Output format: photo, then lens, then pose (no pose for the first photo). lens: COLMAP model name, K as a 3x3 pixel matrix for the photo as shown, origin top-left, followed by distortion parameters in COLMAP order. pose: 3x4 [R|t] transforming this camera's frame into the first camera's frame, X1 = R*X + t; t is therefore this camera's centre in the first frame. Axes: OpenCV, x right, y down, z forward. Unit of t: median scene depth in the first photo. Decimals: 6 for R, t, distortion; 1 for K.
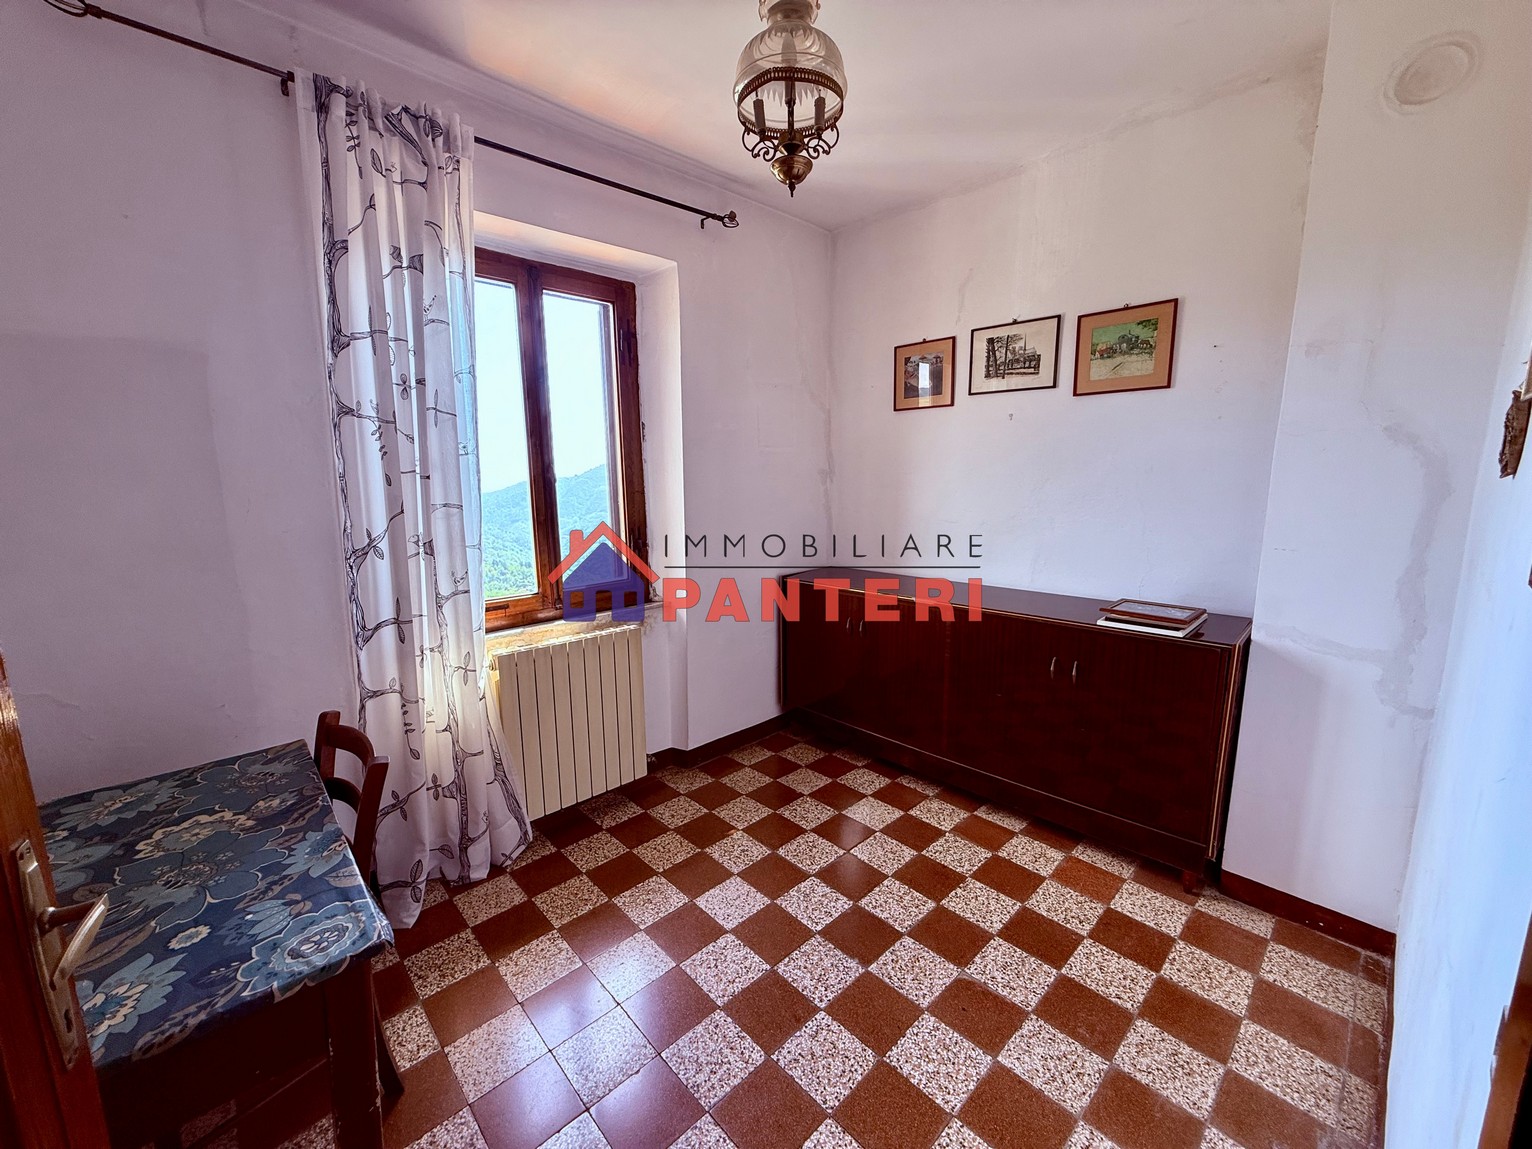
lens RADIAL K [[609.5, 0, 751.8], [0, 609.5, 584.7], [0, 0, 1]] dist [-0.001060, 0.000181]
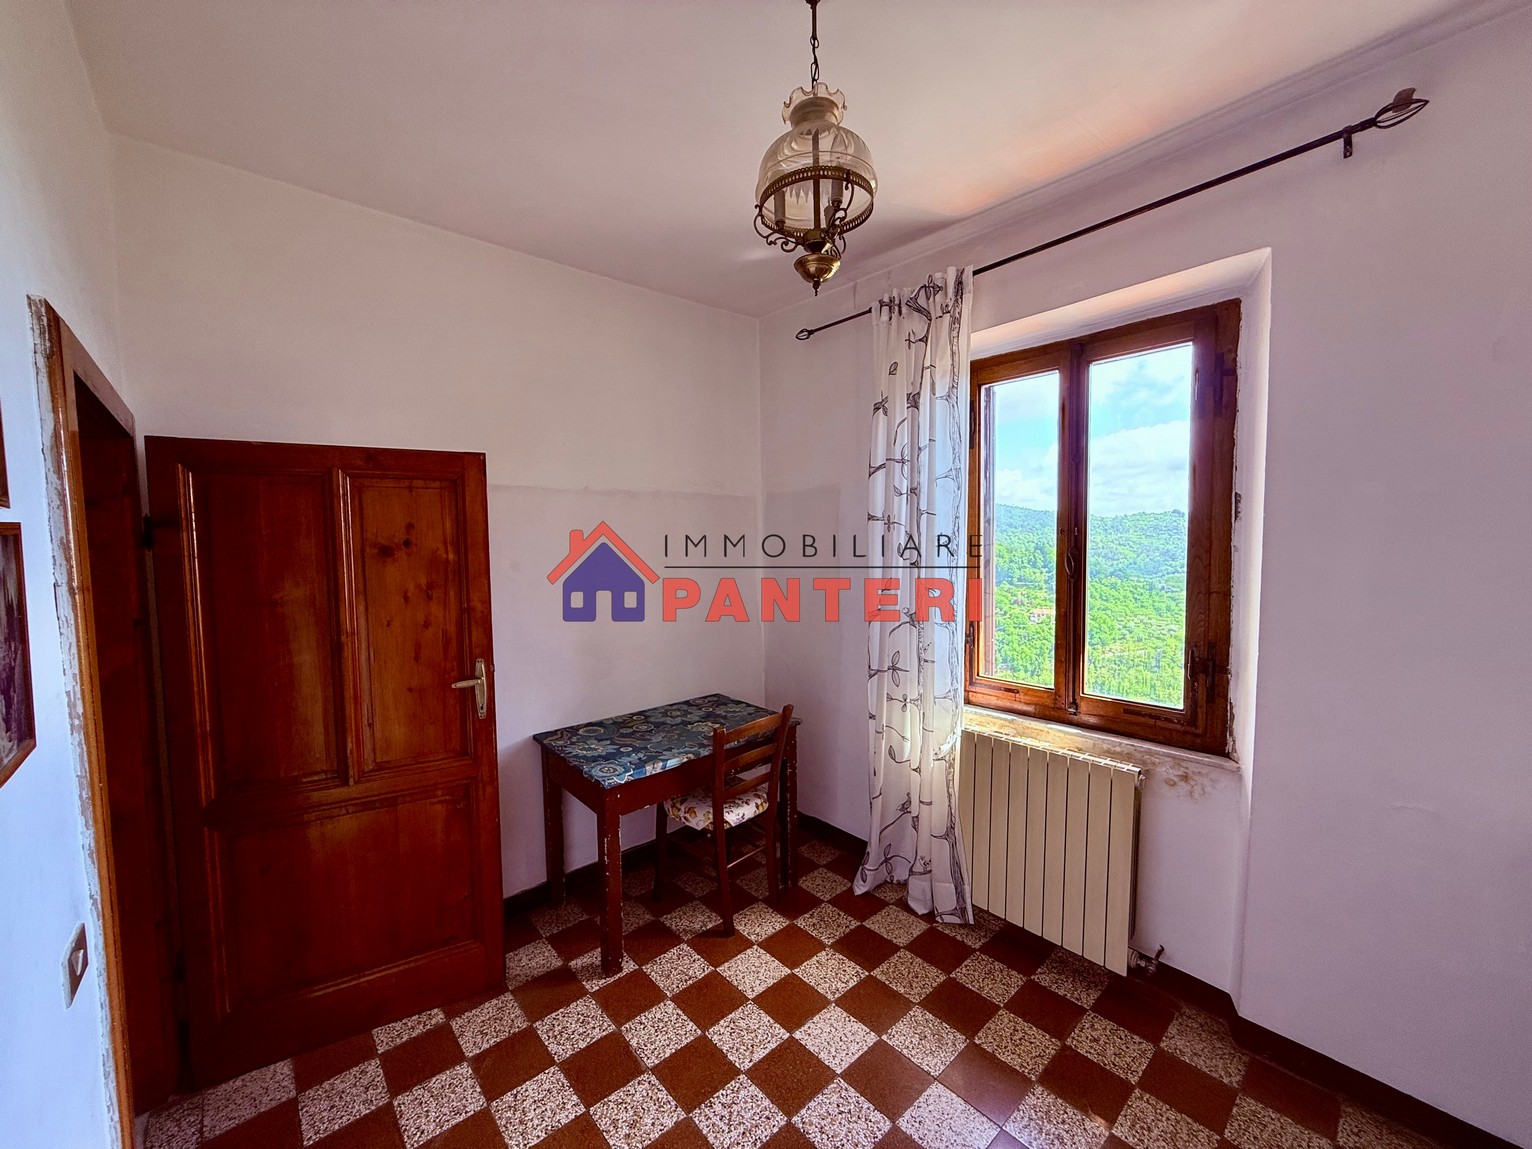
lens RADIAL K [[609.5, 0, 766.7], [0, 609.5, 583.4], [0, 0, 1]] dist [-0.001060, 0.000181]
pose [[-0.015601, 0.088932, -0.995916, 0.644516], [-0.166563, 0.981888, 0.090289, -0.177316], [0.985907, 0.167291, -0.000505, 0.627264]]
